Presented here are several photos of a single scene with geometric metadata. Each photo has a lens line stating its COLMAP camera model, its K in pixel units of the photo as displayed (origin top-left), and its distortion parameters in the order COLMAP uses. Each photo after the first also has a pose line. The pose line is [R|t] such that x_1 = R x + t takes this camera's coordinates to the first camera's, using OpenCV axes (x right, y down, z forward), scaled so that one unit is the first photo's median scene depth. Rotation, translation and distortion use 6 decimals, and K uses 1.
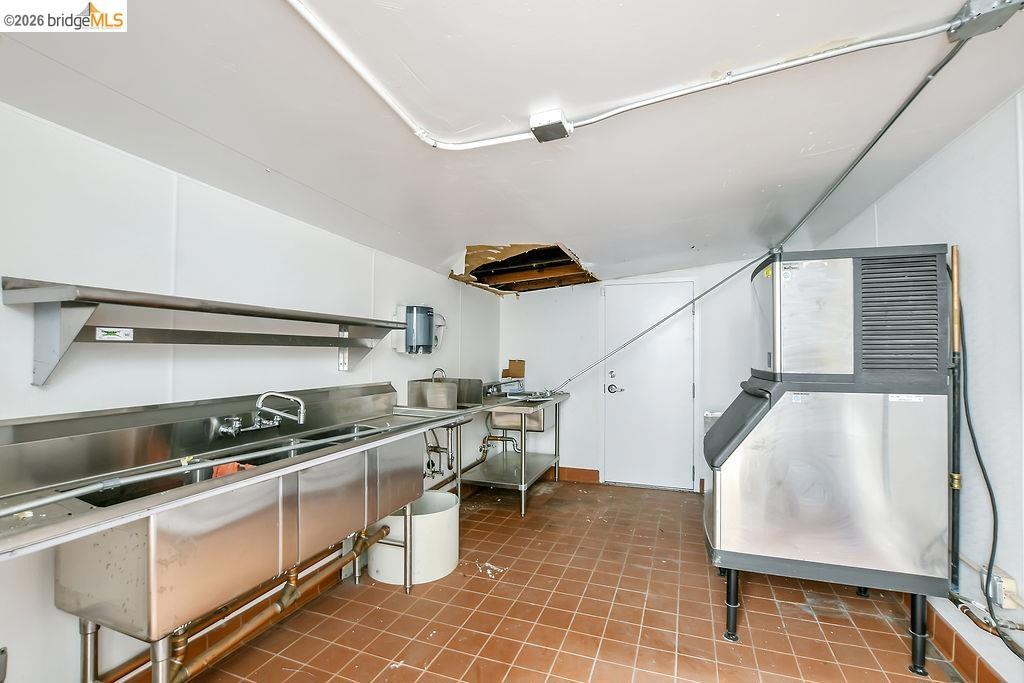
lens RADIAL K [[452.6, 0, 512.0], [0, 452.6, 345.6], [0, 0, 1]] dist [-0.025166, 0.003883]
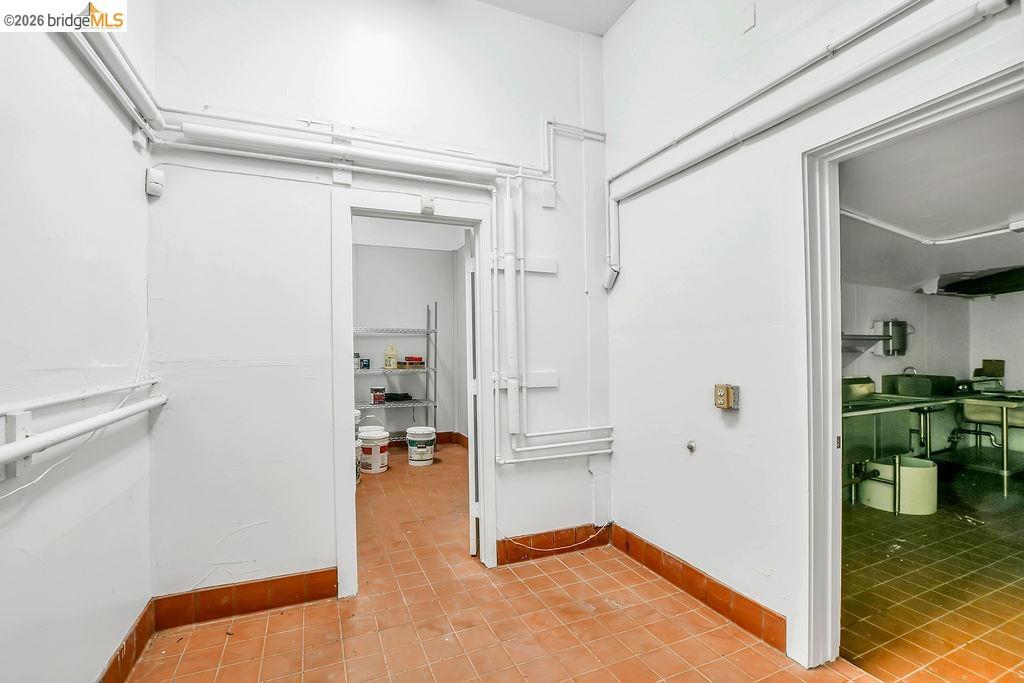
lens RADIAL K [[452.6, 0, 509.8], [0, 452.6, 343.5], [0, 0, 1]] dist [-0.025166, 0.003883]
pose [[0.691886, -0.013753, -0.721876, -0.032778], [0.018844, 0.999822, -0.000988, -0.032876], [0.721761, -0.012919, 0.692022, -0.649813]]
